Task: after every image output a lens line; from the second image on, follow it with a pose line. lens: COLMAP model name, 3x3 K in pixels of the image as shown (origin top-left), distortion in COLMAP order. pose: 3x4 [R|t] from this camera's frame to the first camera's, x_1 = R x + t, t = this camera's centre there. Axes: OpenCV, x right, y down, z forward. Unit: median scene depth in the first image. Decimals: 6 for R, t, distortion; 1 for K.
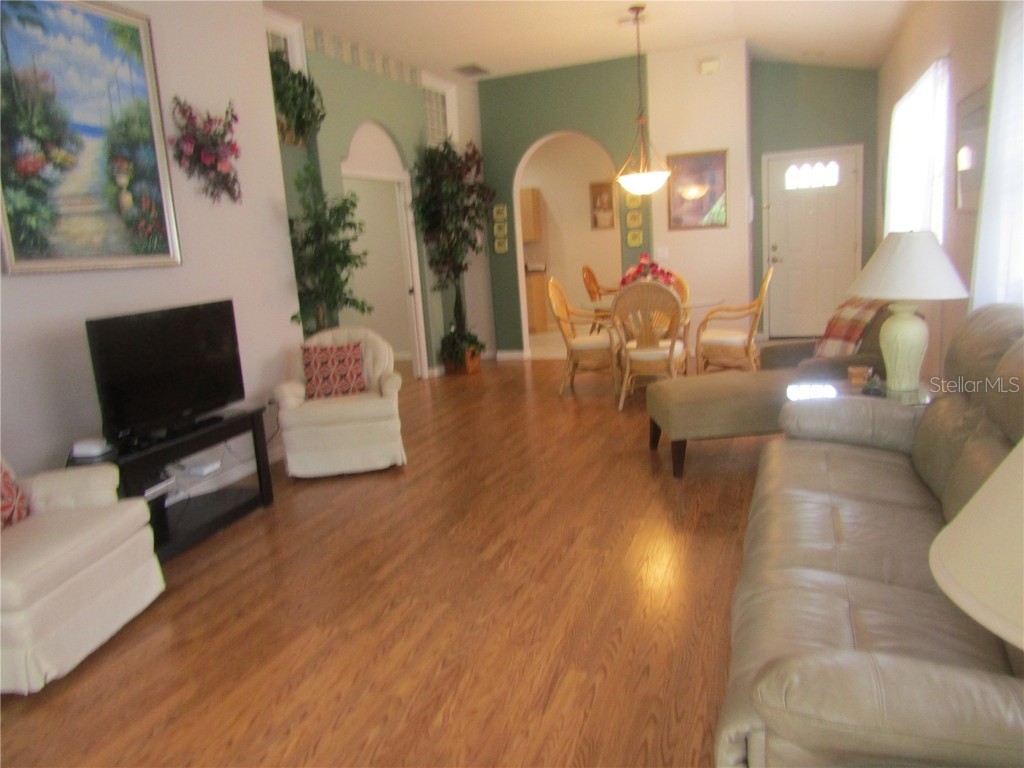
lens RADIAL K [[718.6, 0, 512.0], [0, 718.6, 384.0], [0, 0, 1]] dist [-0.032803, 0.010050]
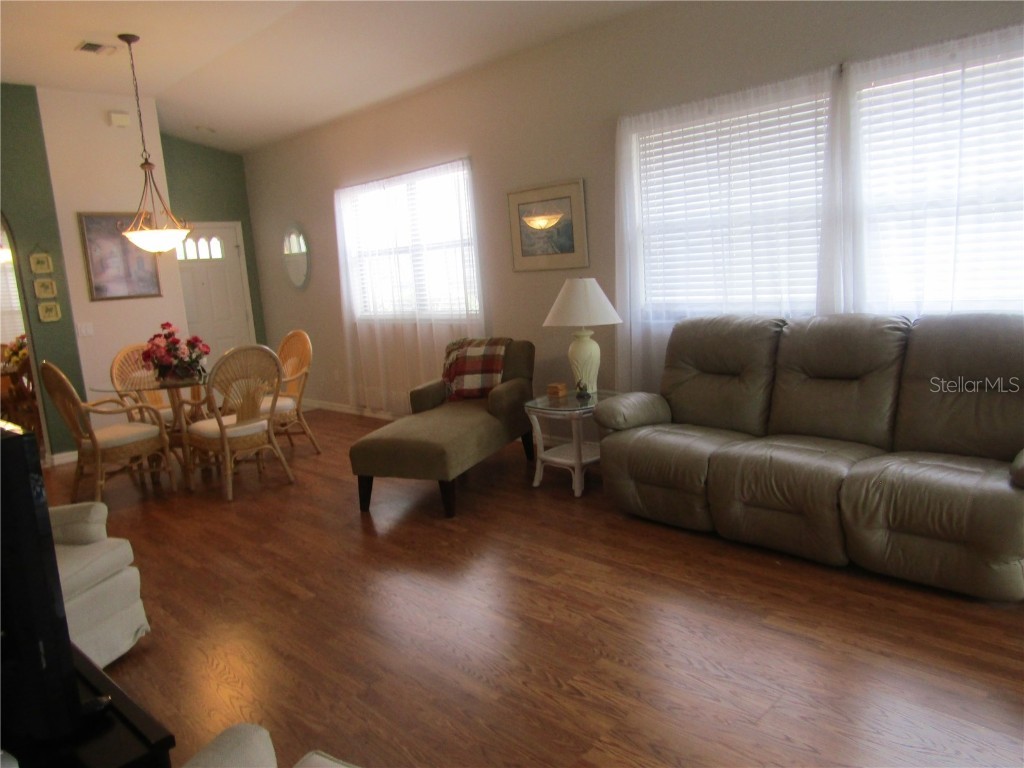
lens RADIAL K [[733.6, 0, 500.4], [0, 733.6, 363.1], [0, 0, 1]] dist [-0.000816, 0.000656]
pose [[0.423165, -0.068306, 0.903474, -0.451532], [0.217641, 0.975622, -0.028177, -0.025143], [-0.879525, 0.208557, 0.427715, 0.310247]]
